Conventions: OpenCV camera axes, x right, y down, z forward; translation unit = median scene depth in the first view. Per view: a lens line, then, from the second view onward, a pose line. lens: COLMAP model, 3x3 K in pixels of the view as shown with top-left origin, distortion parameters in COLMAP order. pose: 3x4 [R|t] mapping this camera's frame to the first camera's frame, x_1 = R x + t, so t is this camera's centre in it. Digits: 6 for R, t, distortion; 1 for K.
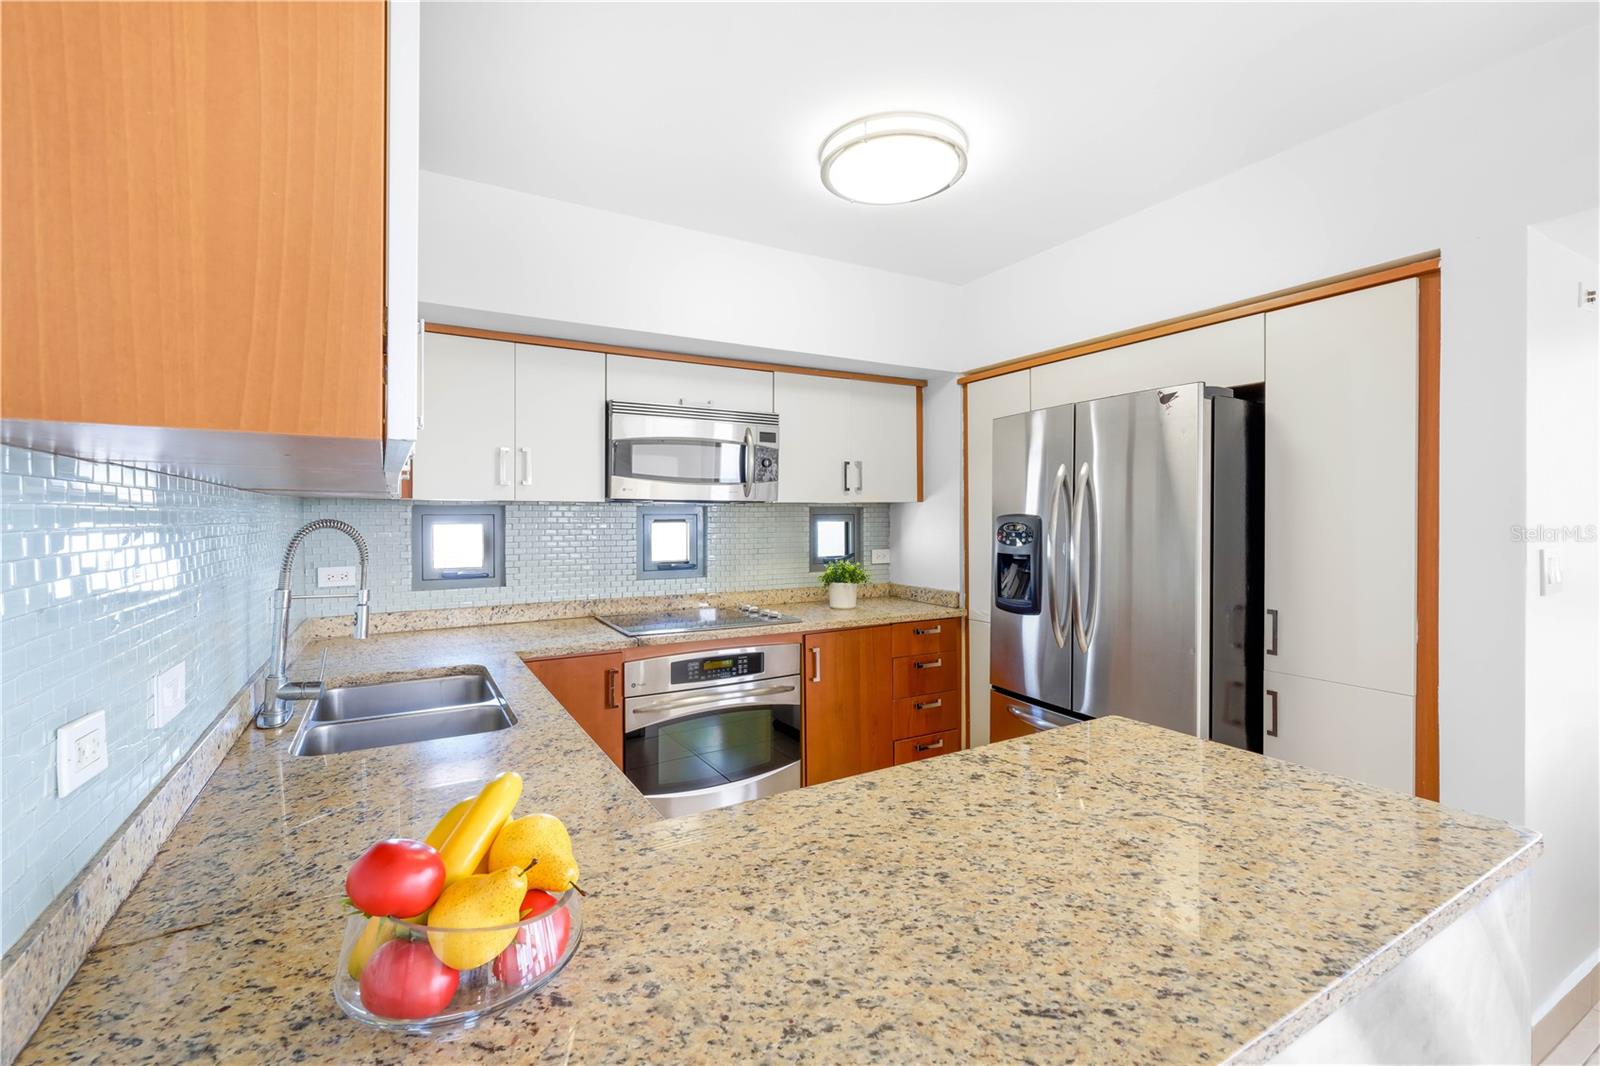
lens RADIAL K [[696.9, 0, 796.5], [0, 696.9, 523.8], [0, 0, 1]] dist [-0.000311, 0.000008]
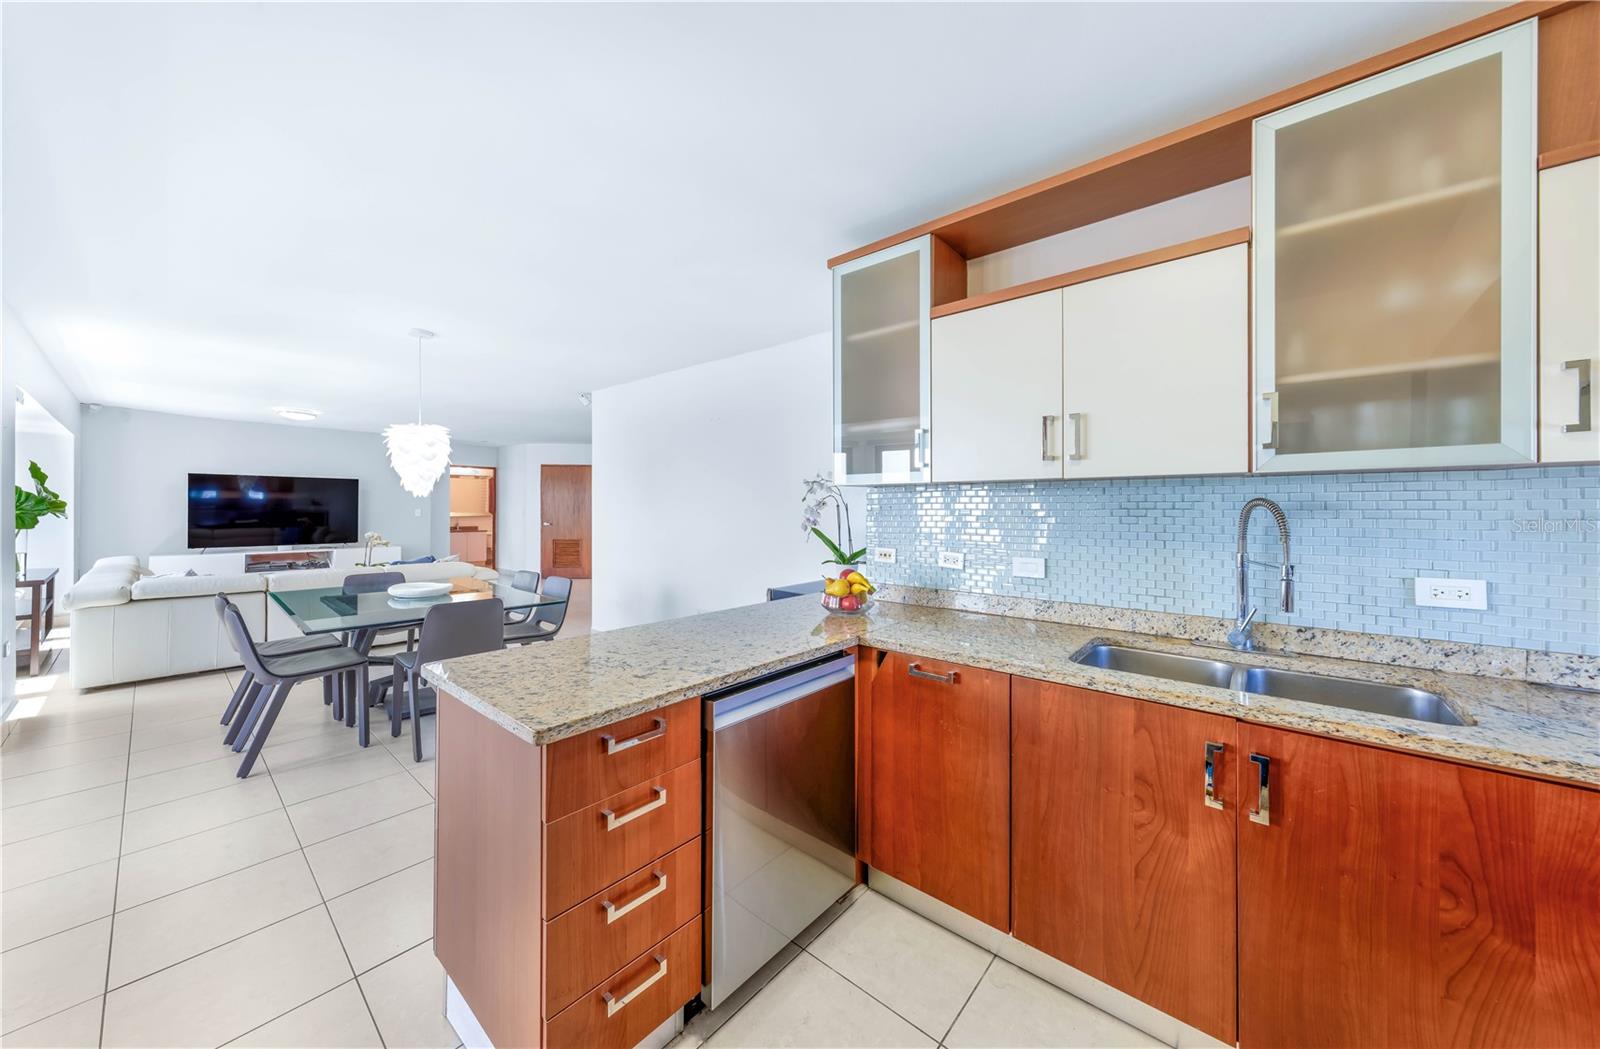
lens RADIAL K [[545.9, 0, 796.9], [0, 545.9, 510.1], [0, 0, 1]] dist [0.001987, -0.000044]
pose [[-0.941820, -0.016160, -0.335729, 0.461167], [-0.019581, 0.999785, 0.006807, 0.003692], [0.335547, 0.012984, -0.941934, 2.027561]]
